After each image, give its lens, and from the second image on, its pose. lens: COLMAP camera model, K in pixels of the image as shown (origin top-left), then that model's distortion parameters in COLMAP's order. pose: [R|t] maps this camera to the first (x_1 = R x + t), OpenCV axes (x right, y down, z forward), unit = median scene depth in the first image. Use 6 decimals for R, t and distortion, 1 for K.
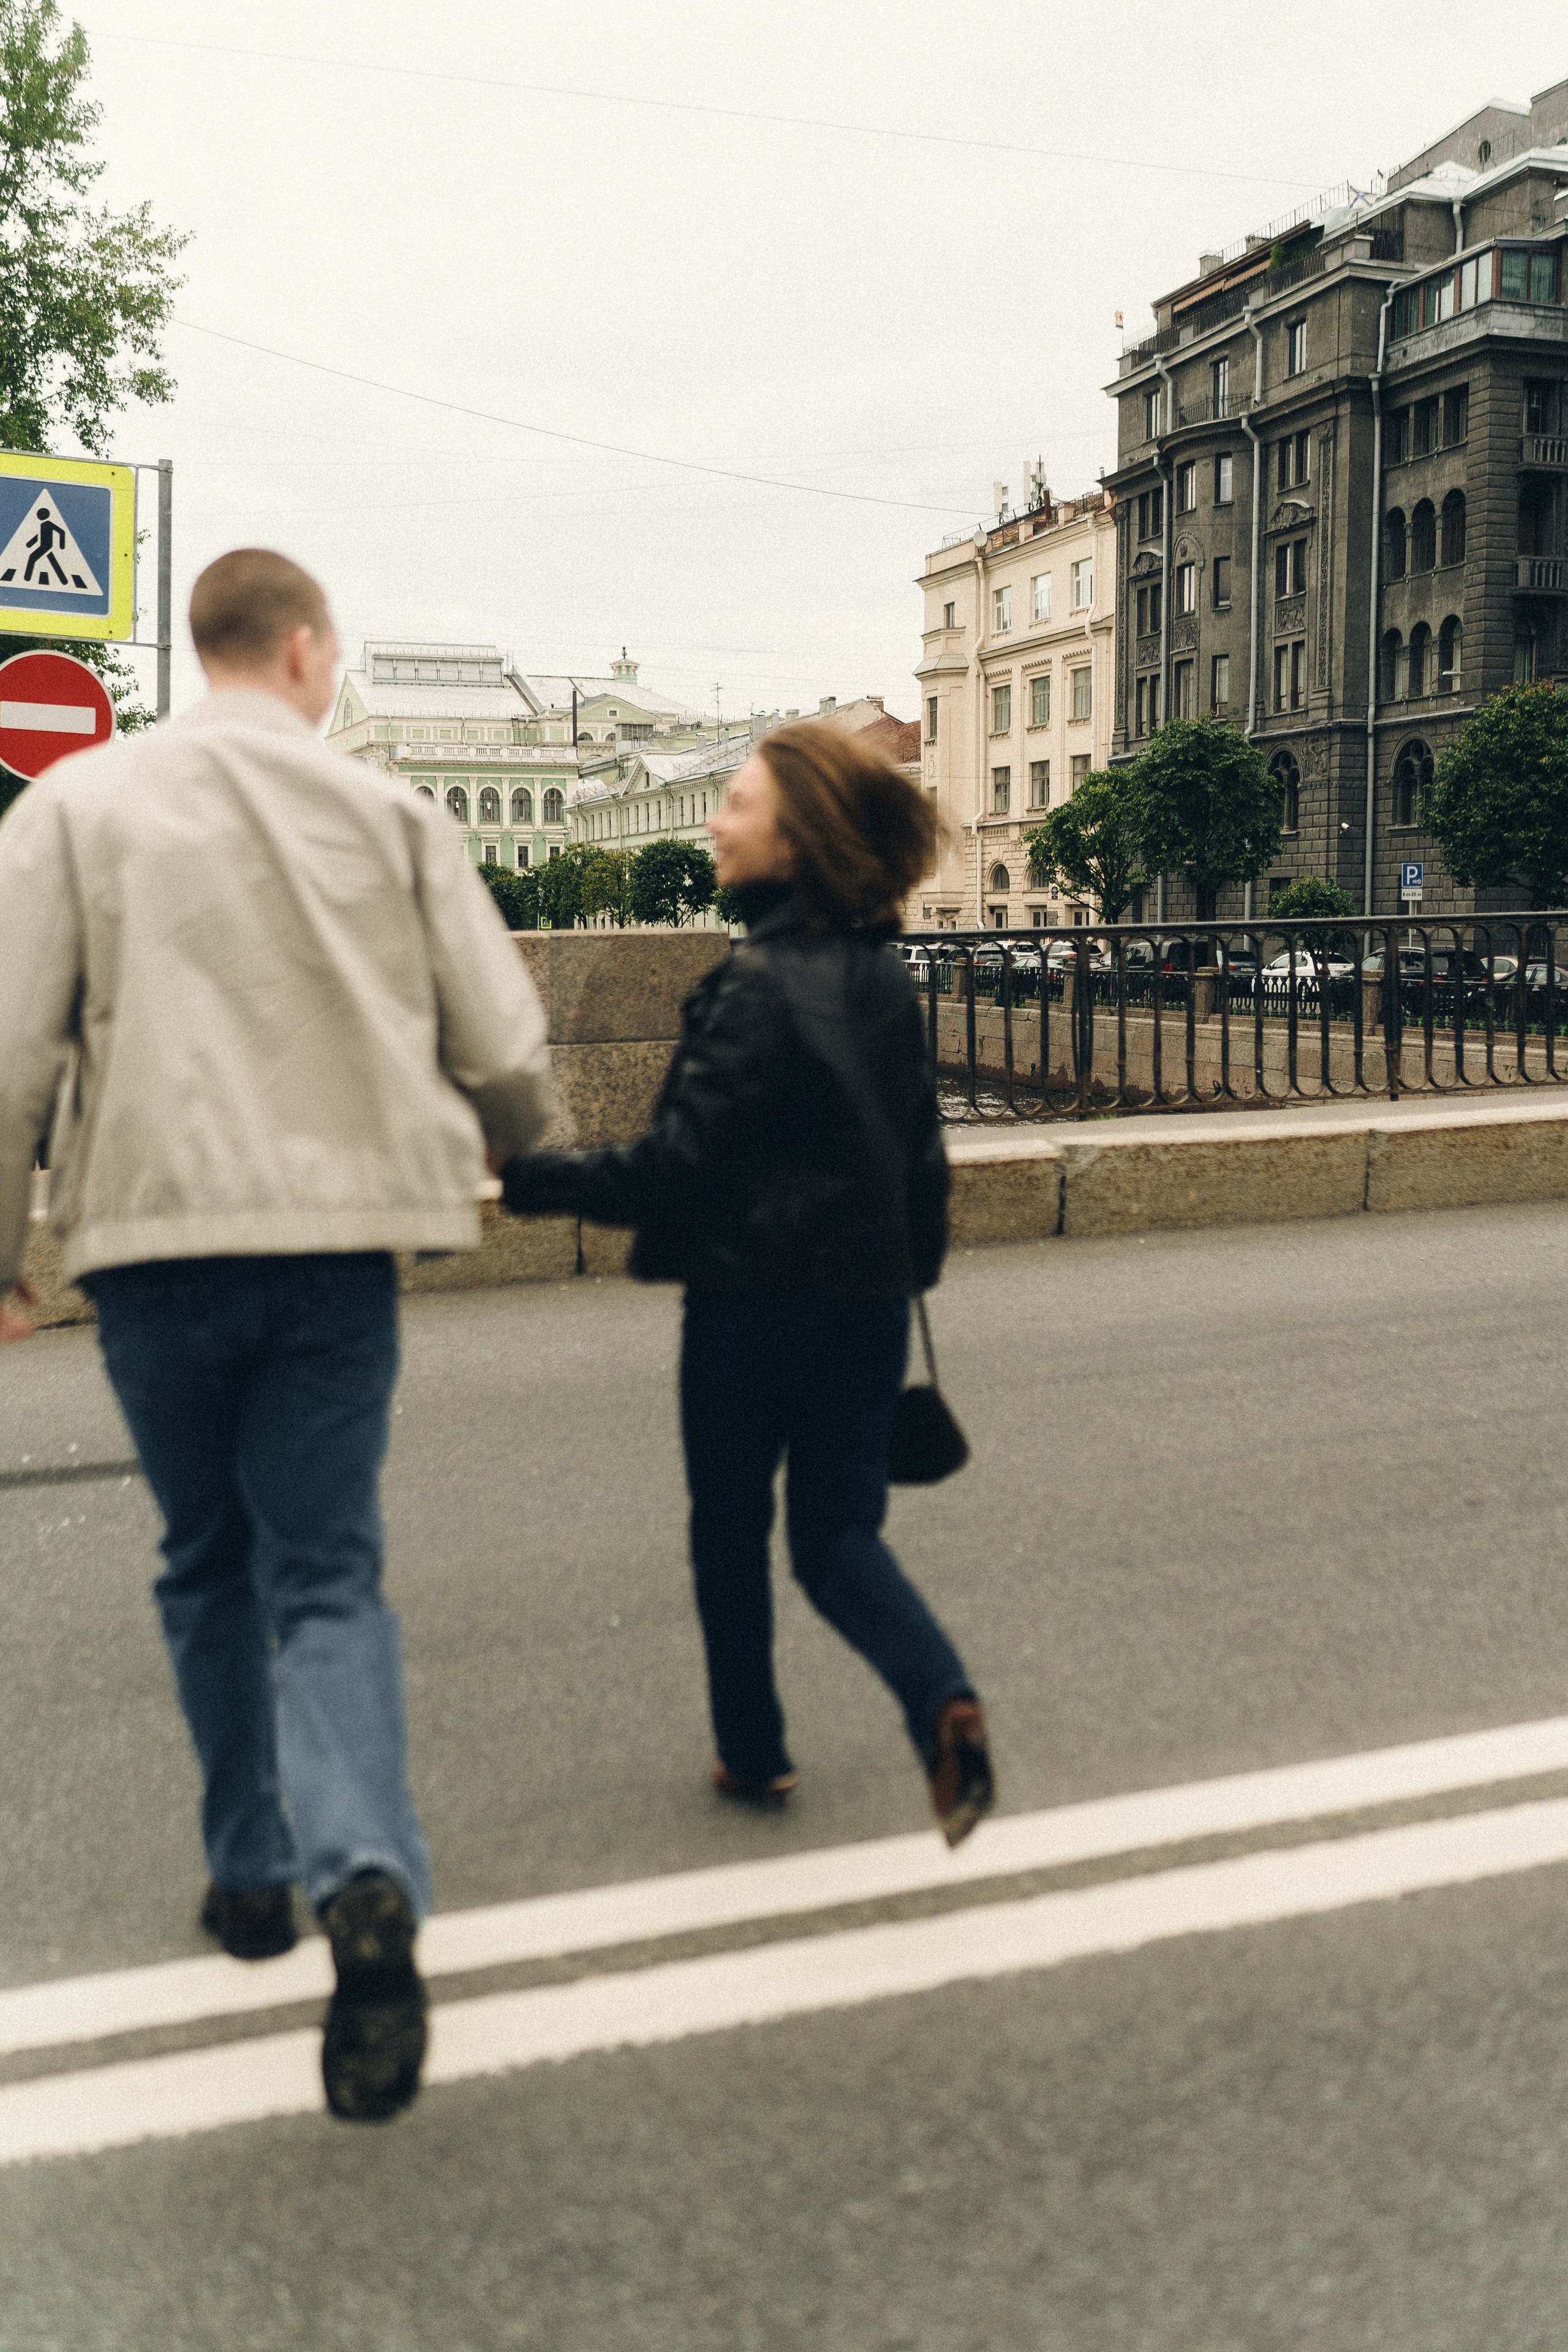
lens RADIAL K [[2246.5, 0, 784.0], [0, 2246.5, 1176.0], [0, 0, 1]] dist [-0.011435, -0.013876]
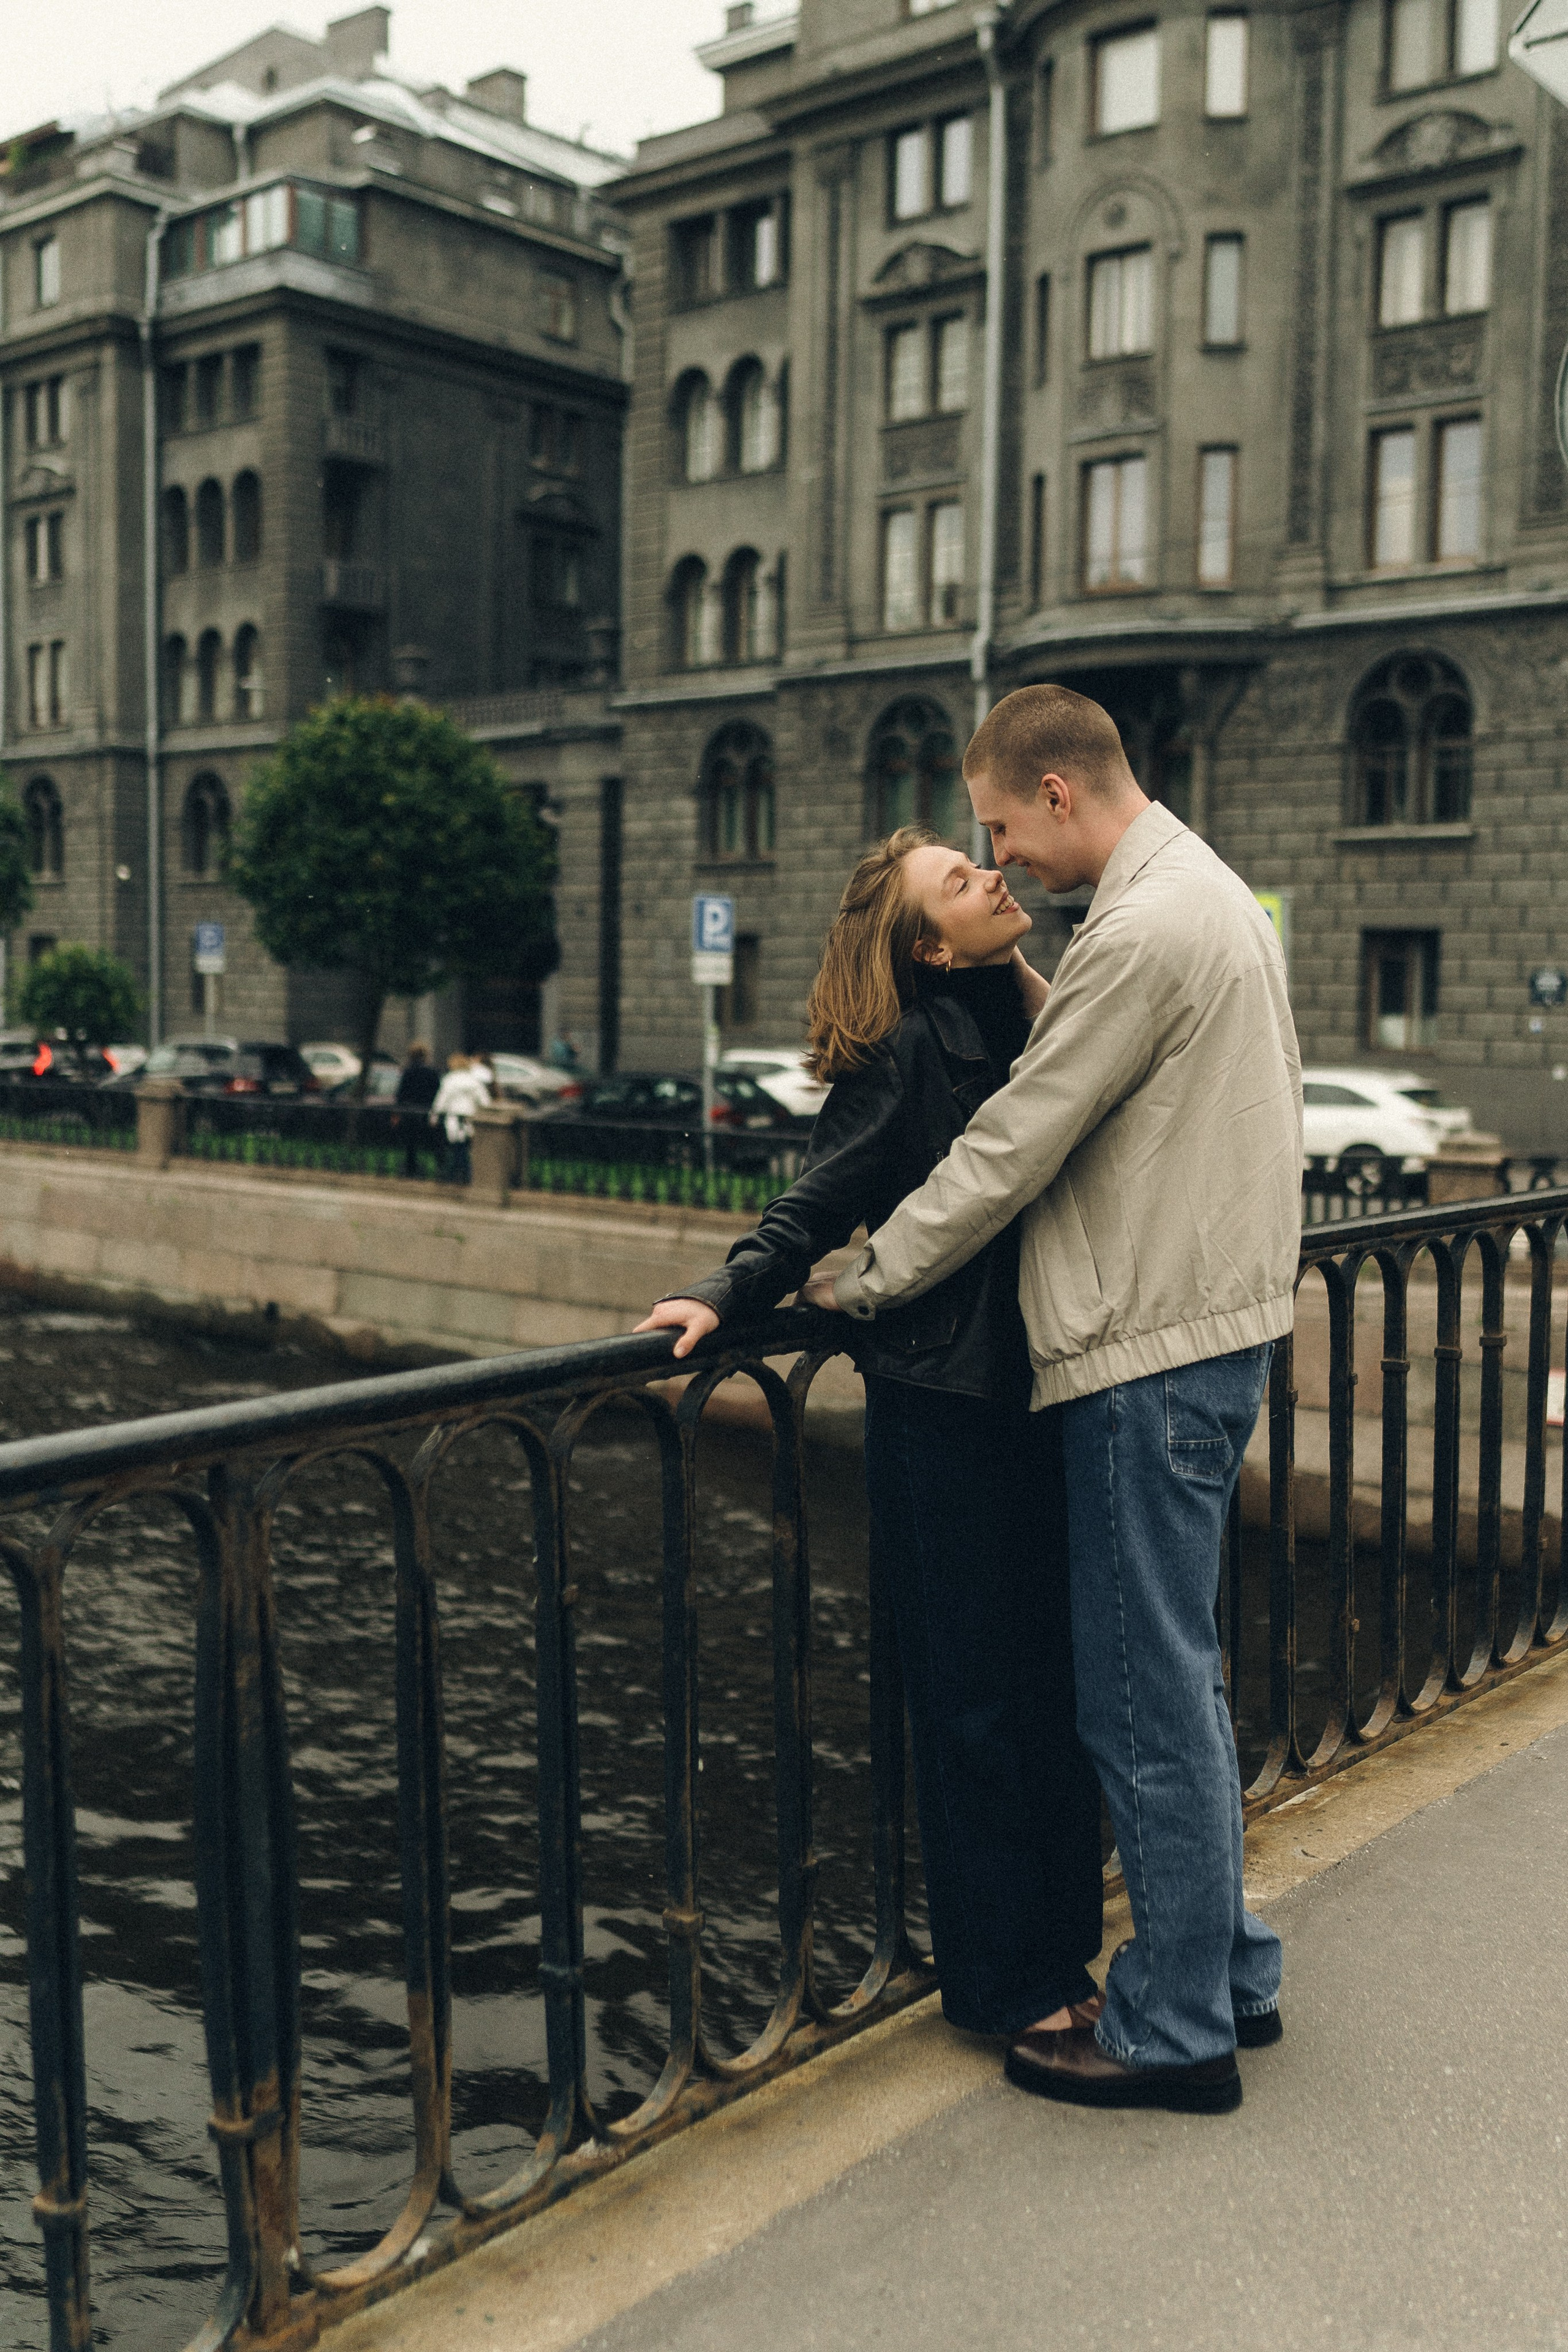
lens RADIAL K [[2155.1, 0, 784.0], [0, 2155.1, 1176.0], [0, 0, 1]] dist [-0.003585, -0.008115]
pose [[0.860603, -0.026692, 0.508576, 0.059638], [0.034496, 0.999387, -0.005922, -0.036017], [-0.508106, 0.022640, 0.860997, 0.223053]]
